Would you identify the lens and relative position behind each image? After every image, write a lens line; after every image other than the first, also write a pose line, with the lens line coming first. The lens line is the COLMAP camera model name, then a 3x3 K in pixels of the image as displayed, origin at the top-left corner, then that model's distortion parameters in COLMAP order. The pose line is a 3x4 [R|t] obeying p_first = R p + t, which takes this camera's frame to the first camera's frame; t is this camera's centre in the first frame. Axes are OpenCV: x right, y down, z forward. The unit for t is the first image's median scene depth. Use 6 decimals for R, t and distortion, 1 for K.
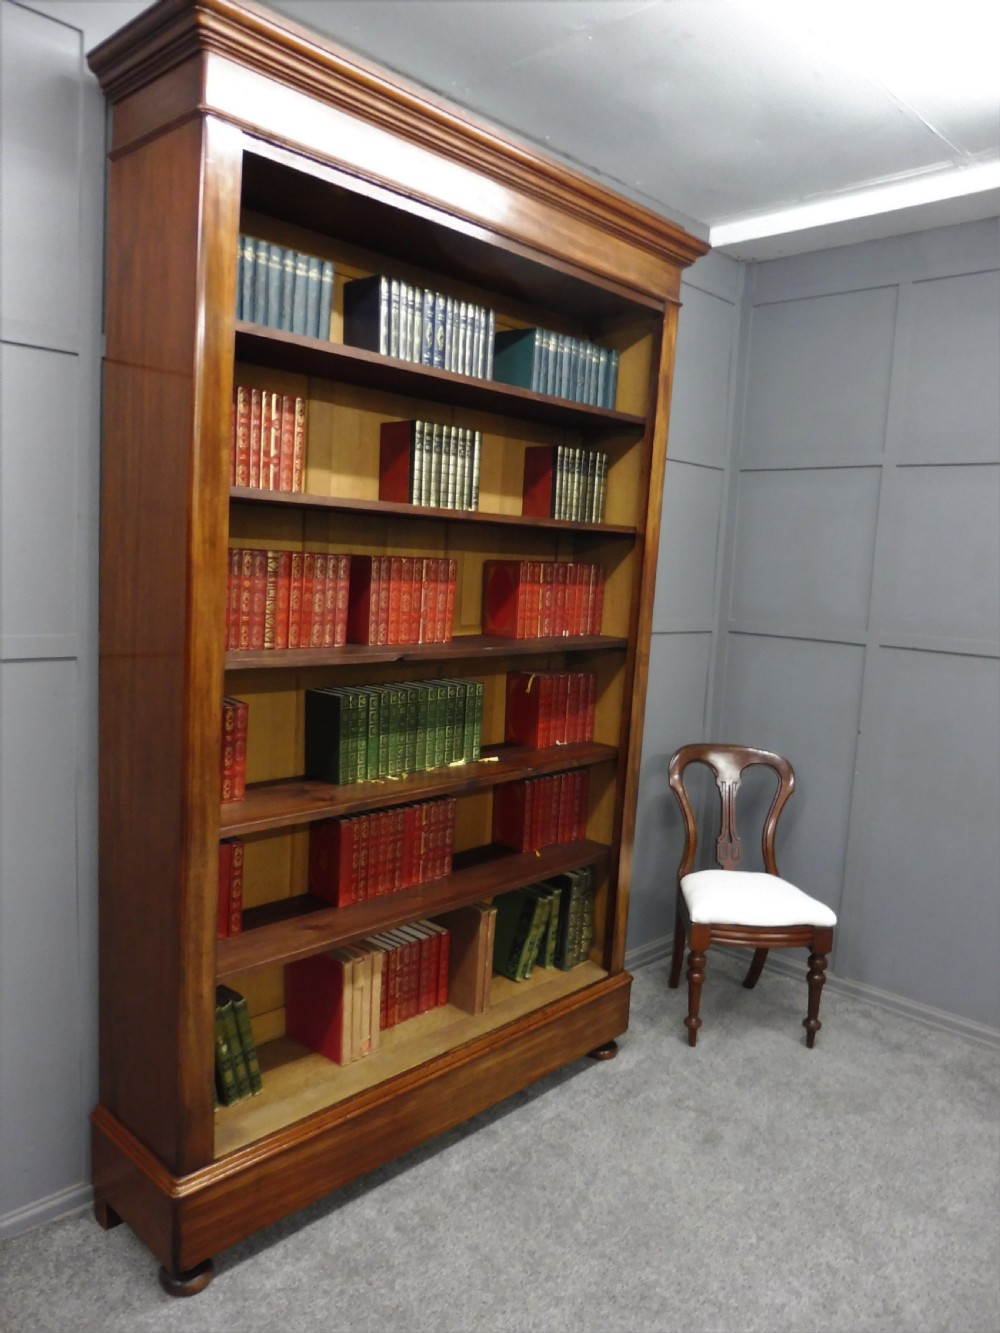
lens RADIAL K [[966.9, 0, 498.2], [0, 966.9, 669.5], [0, 0, 1]] dist [-0.044074, 0.008529]
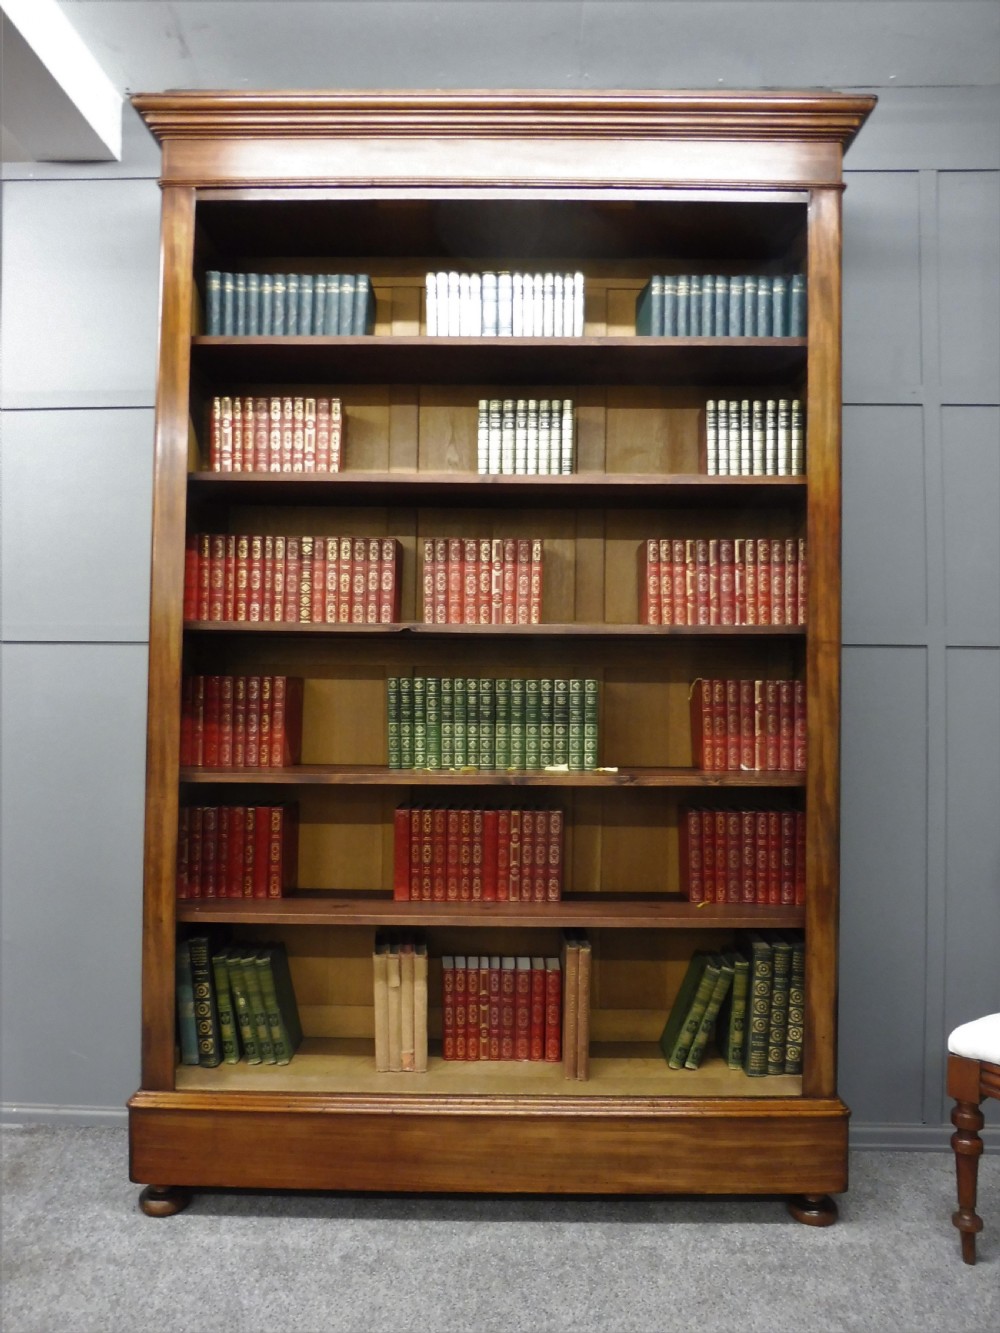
lens RADIAL K [[966.9, 0, 492.3], [0, 966.9, 665.1], [0, 0, 1]] dist [-0.044074, 0.008529]
pose [[0.674661, -0.071437, -0.734663, 0.606030], [-0.060347, 0.986635, -0.151357, 0.150724], [0.735657, 0.146449, 0.661333, 0.388804]]
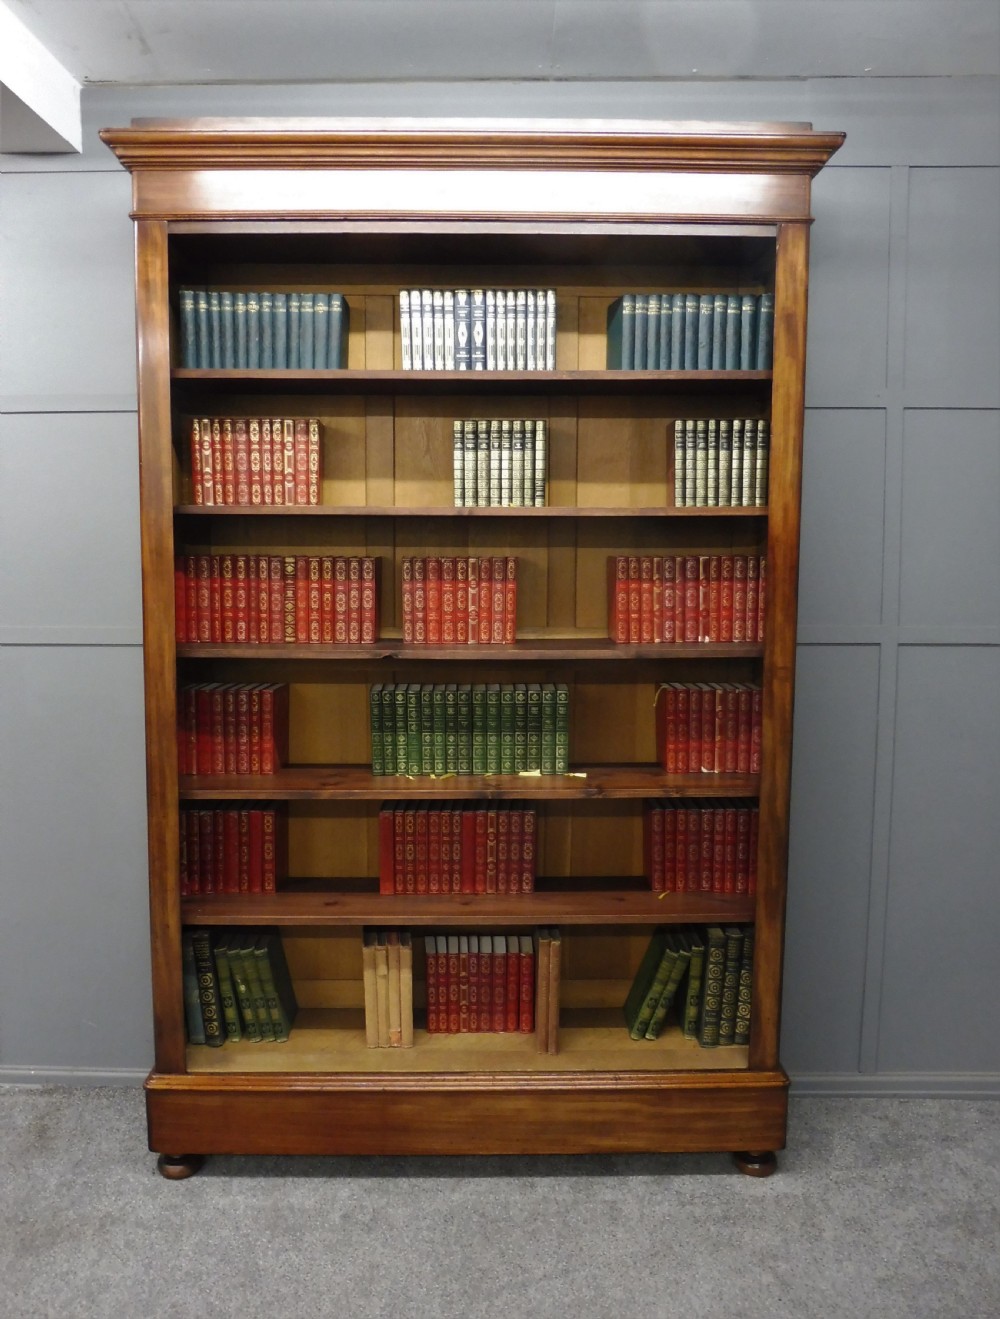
lens RADIAL K [[1014.5, 0, 490.4], [0, 1014.5, 624.6], [0, 0, 1]] dist [-0.032336, -0.013366]
pose [[0.690504, 0.010579, -0.723251, 0.684870], [-0.050878, 0.998127, -0.033975, -0.012443], [0.721537, 0.060258, 0.689749, 0.303439]]
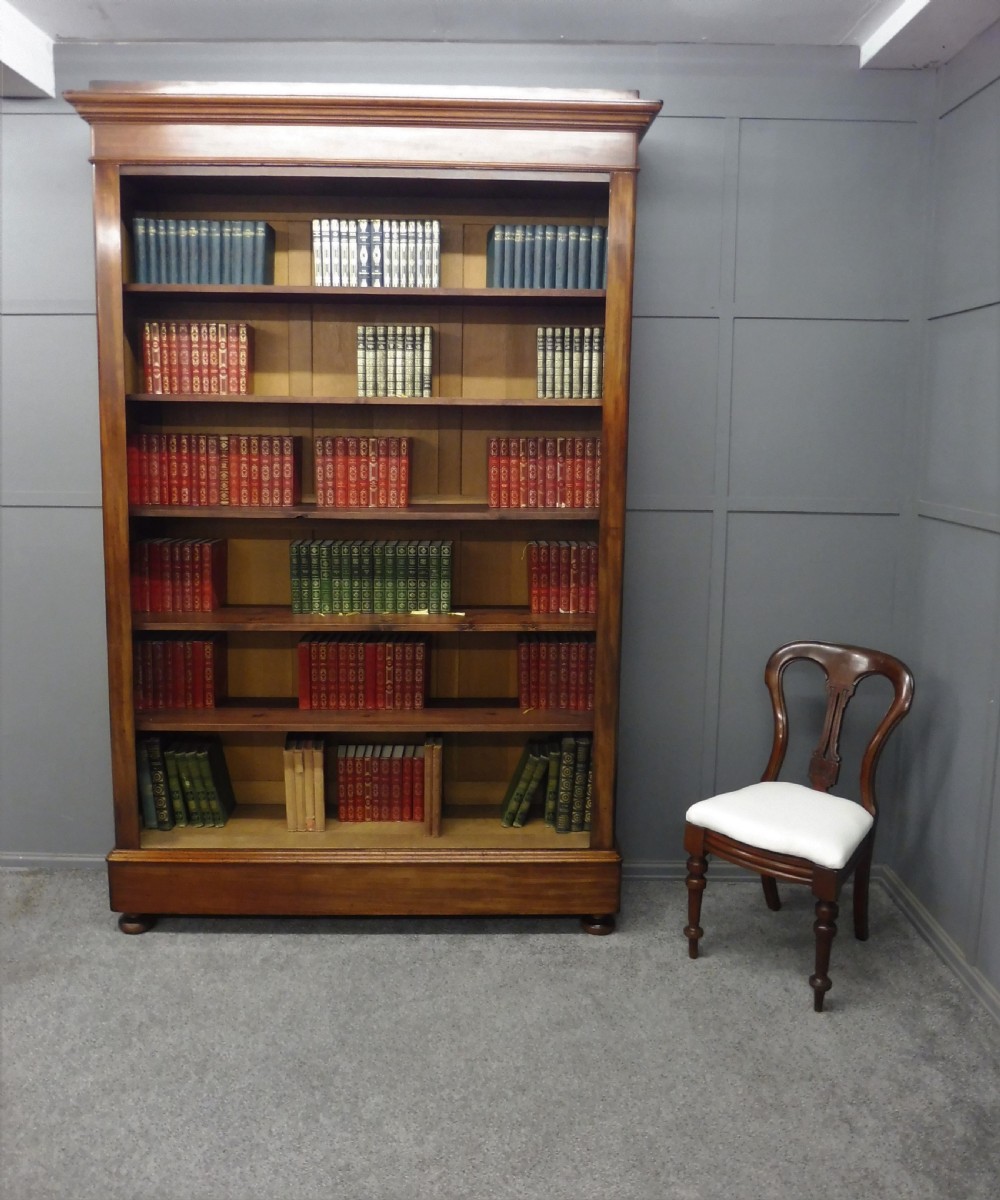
lens RADIAL K [[976.1, 0, 503.8], [0, 976.1, 523.5], [0, 0, 1]] dist [-0.021731, -0.052297]
pose [[0.703780, 0.039309, -0.709330, 0.914745], [-0.058416, 0.998289, -0.002637, -0.013155], [0.708012, 0.043292, 0.704872, 0.255433]]
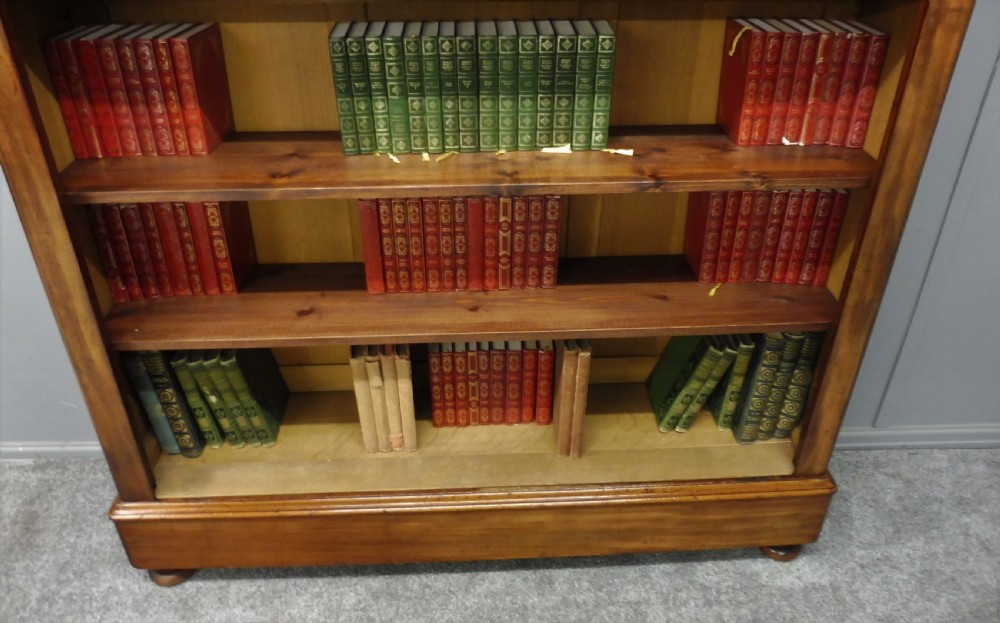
lens RADIAL K [[729.9, 0, 505.6], [0, 729.9, 250.6], [0, 0, 1]] dist [-0.035618, 0.007641]
pose [[0.716848, 0.298509, -0.630096, 0.303550], [-0.050151, 0.923449, 0.380429, -0.036145], [0.695423, -0.241110, 0.676943, 0.640632]]
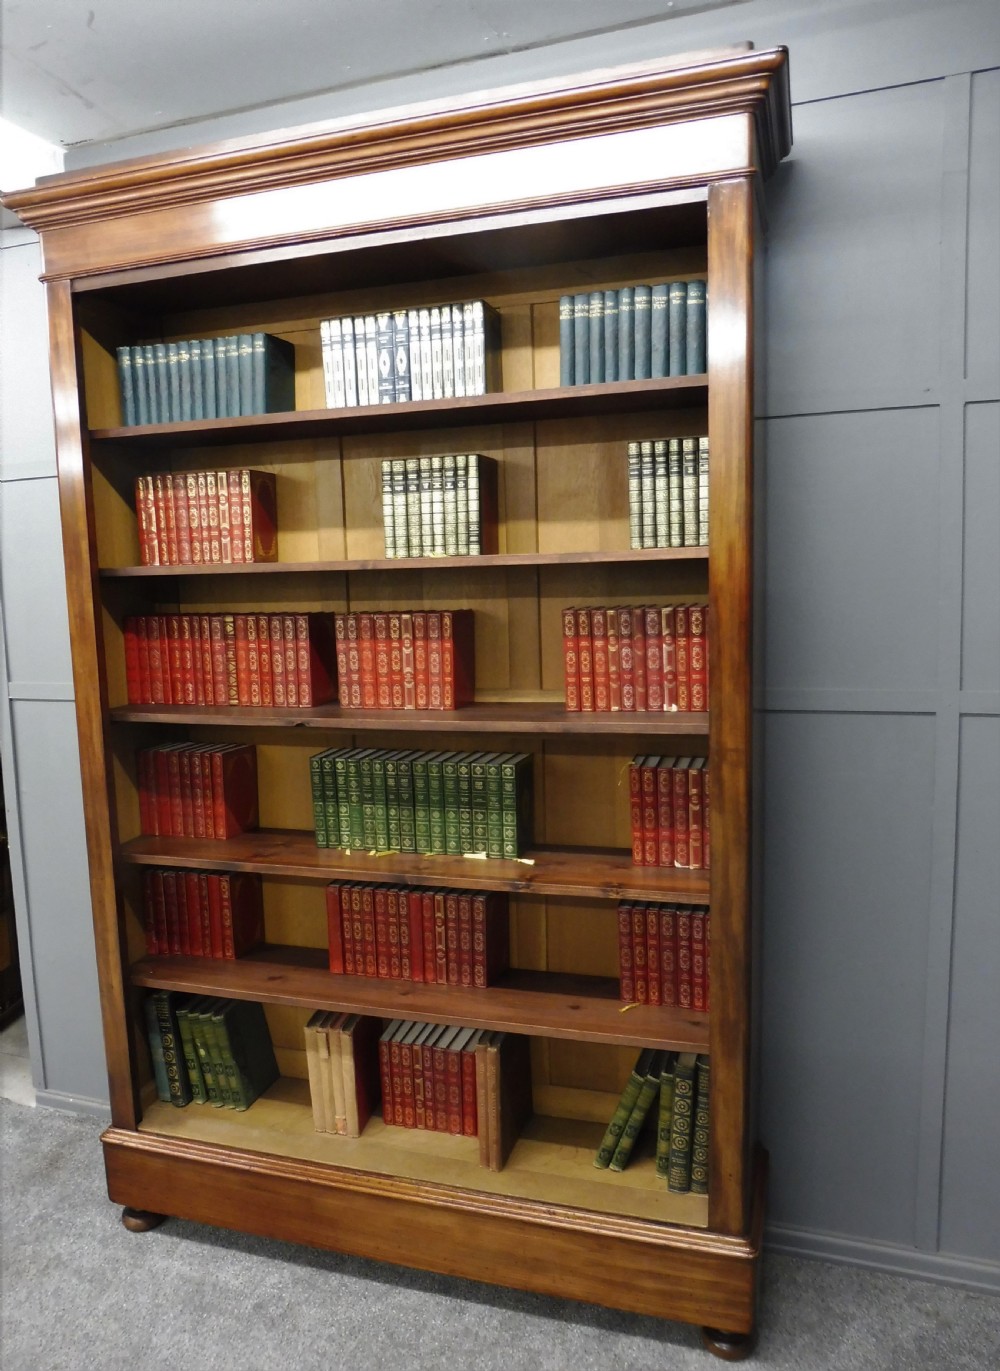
lens RADIAL K [[1006.4, 0, 475.8], [0, 1006.4, 683.1], [0, 0, 1]] dist [-0.039458, -0.000559]
pose [[0.412452, 0.043192, -0.909955, 0.788111], [-0.053394, 0.998304, 0.023184, -0.076045], [0.909413, 0.039024, 0.414059, 0.678907]]
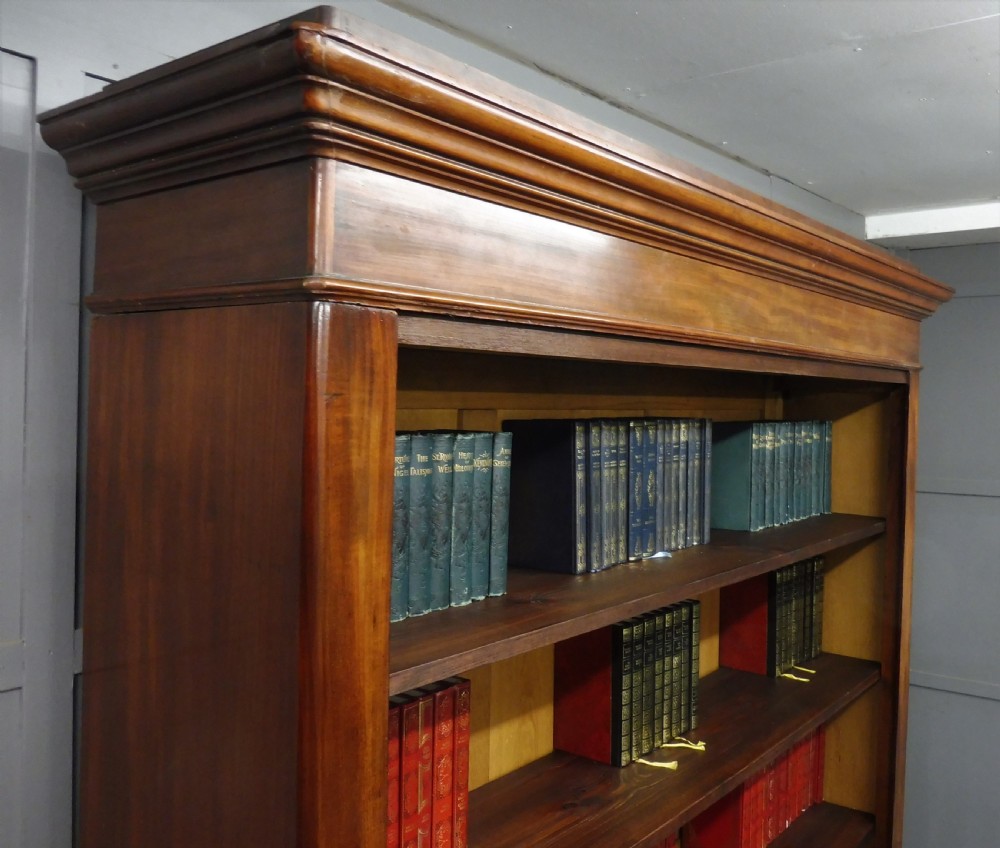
lens RADIAL K [[908.7, 0, 640.4], [0, 908.7, 391.6], [0, 0, 1]] dist [-0.039495, 0.000000]
pose [[0.985594, -0.036993, 0.165033, -0.160139], [0.056852, 0.991470, -0.117285, -0.330778], [-0.159287, 0.124978, 0.979290, 0.394423]]
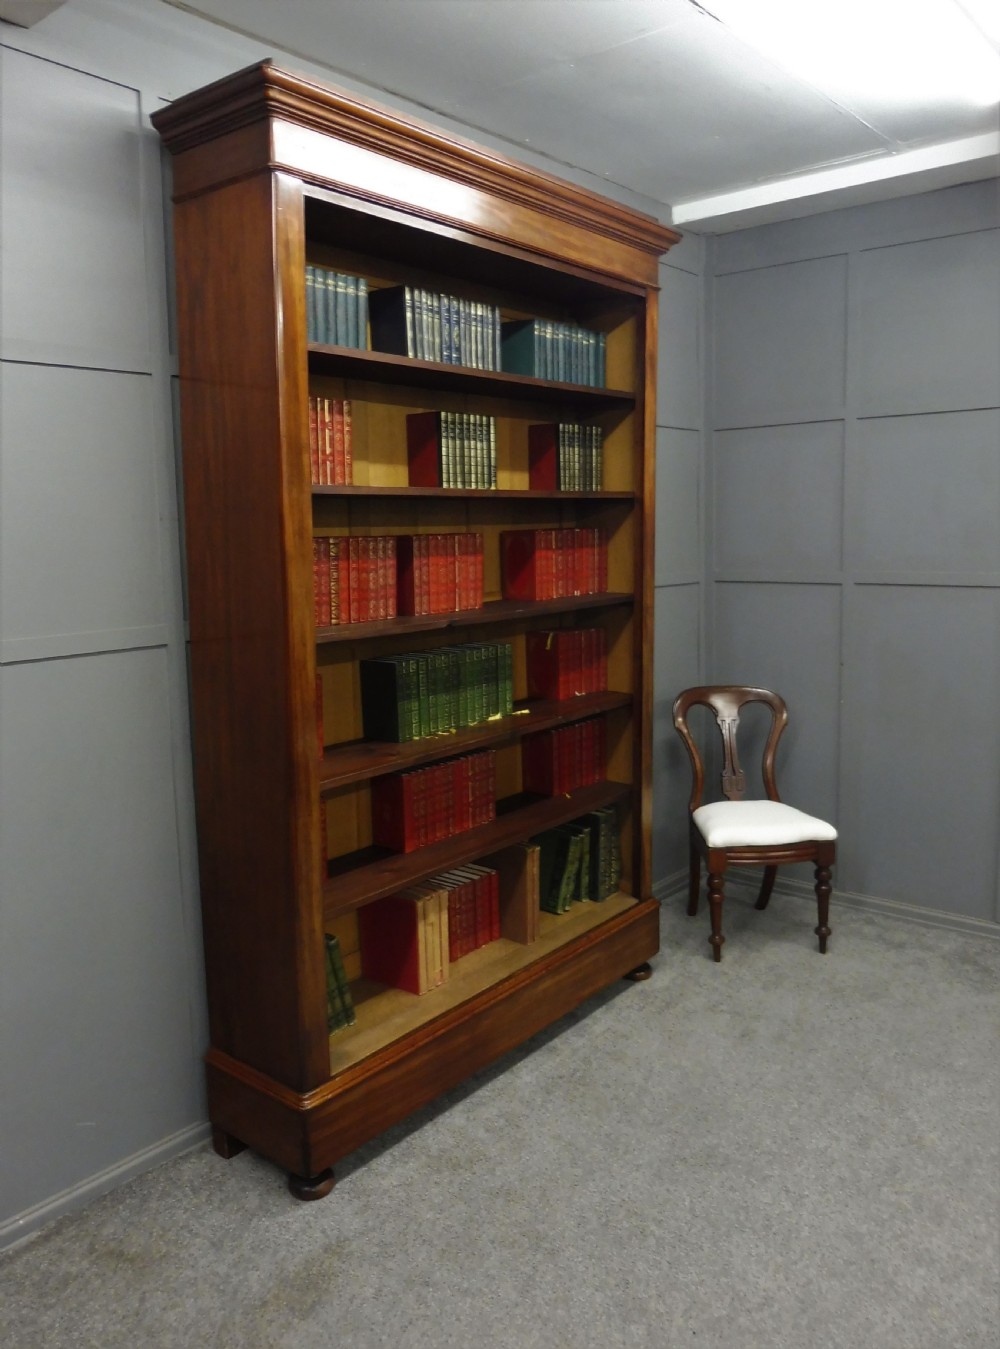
lens RADIAL K [[1034.3, 0, 538.8], [0, 1034.3, 636.9], [0, 0, 1]] dist [-0.019047, -0.048855]
pose [[0.993040, -0.077385, 0.088785, -0.096360], [0.077568, 0.996986, 0.001389, 0.008449], [-0.088625, 0.005507, 0.996050, -0.193490]]
